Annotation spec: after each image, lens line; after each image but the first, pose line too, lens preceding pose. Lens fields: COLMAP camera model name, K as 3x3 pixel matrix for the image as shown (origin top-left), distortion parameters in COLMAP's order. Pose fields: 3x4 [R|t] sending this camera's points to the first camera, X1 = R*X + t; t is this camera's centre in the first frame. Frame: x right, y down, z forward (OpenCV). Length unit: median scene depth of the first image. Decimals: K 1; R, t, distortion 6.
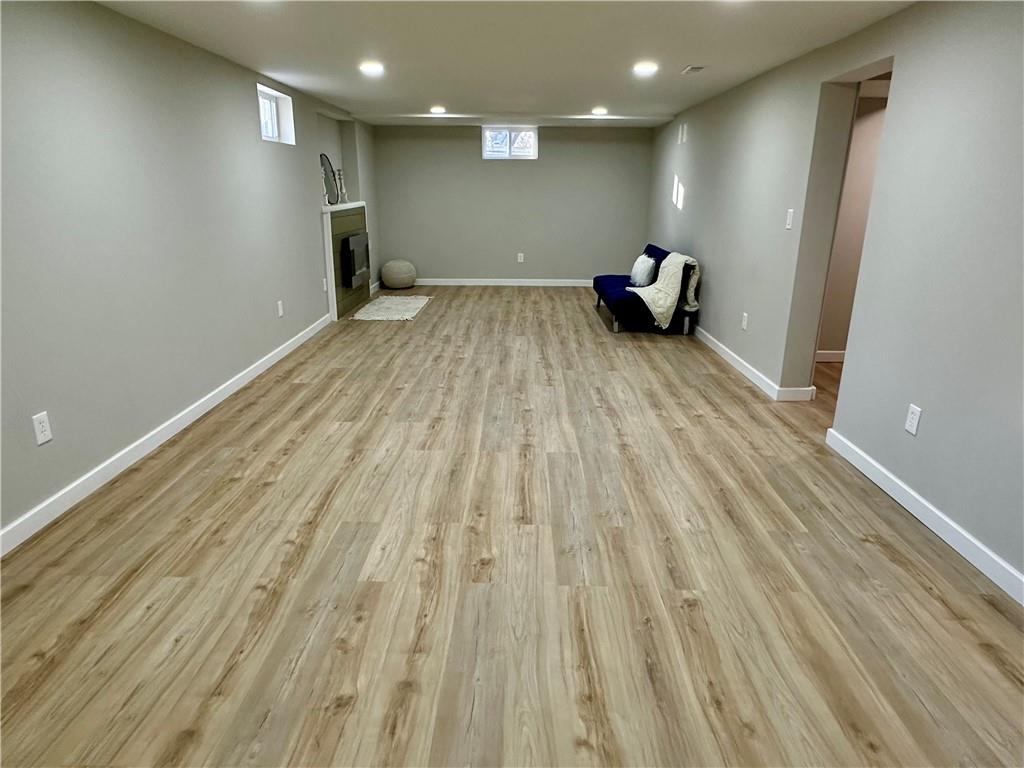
lens RADIAL K [[636.5, 0, 512.0], [0, 636.5, 384.0], [0, 0, 1]] dist [0.001768, -0.000030]
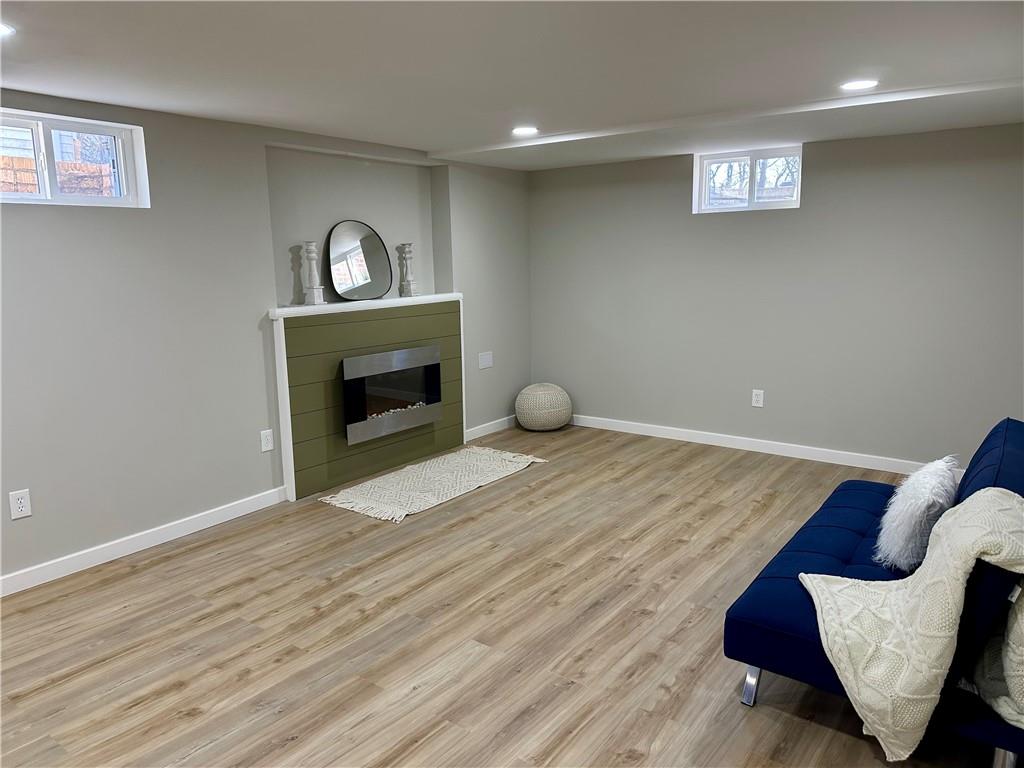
lens RADIAL K [[718.2, 0, 512.0], [0, 718.2, 384.0], [0, 0, 1]] dist [0.124388, -0.170668]
pose [[0.812164, 0.085264, -0.577165, 0.359843], [-0.153215, 0.985712, -0.069980, -0.266788], [0.562951, 0.145265, 0.813624, 0.800945]]
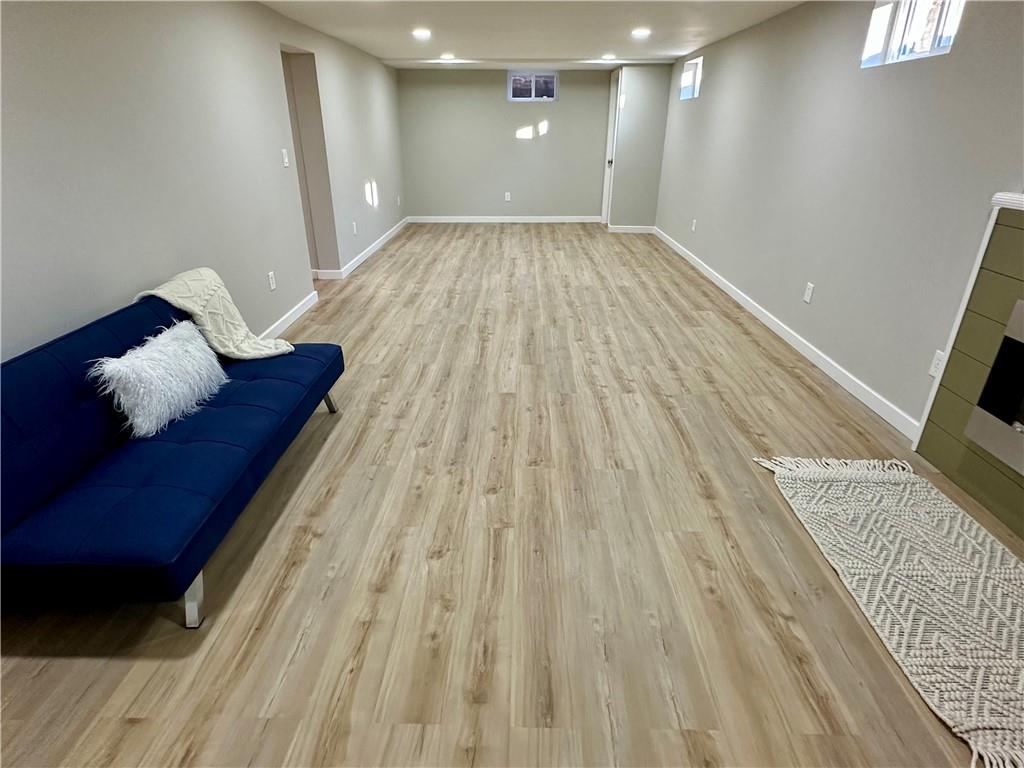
lens RADIAL K [[562.5, 0, 506.0], [0, 562.5, 384.9], [0, 0, 1]] dist [0.000996, -0.000817]
pose [[-0.999901, -0.011179, 0.008532, 0.014409], [-0.002626, 0.744448, 0.667675, -0.565280], [-0.013816, 0.667587, -0.744404, 1.803010]]
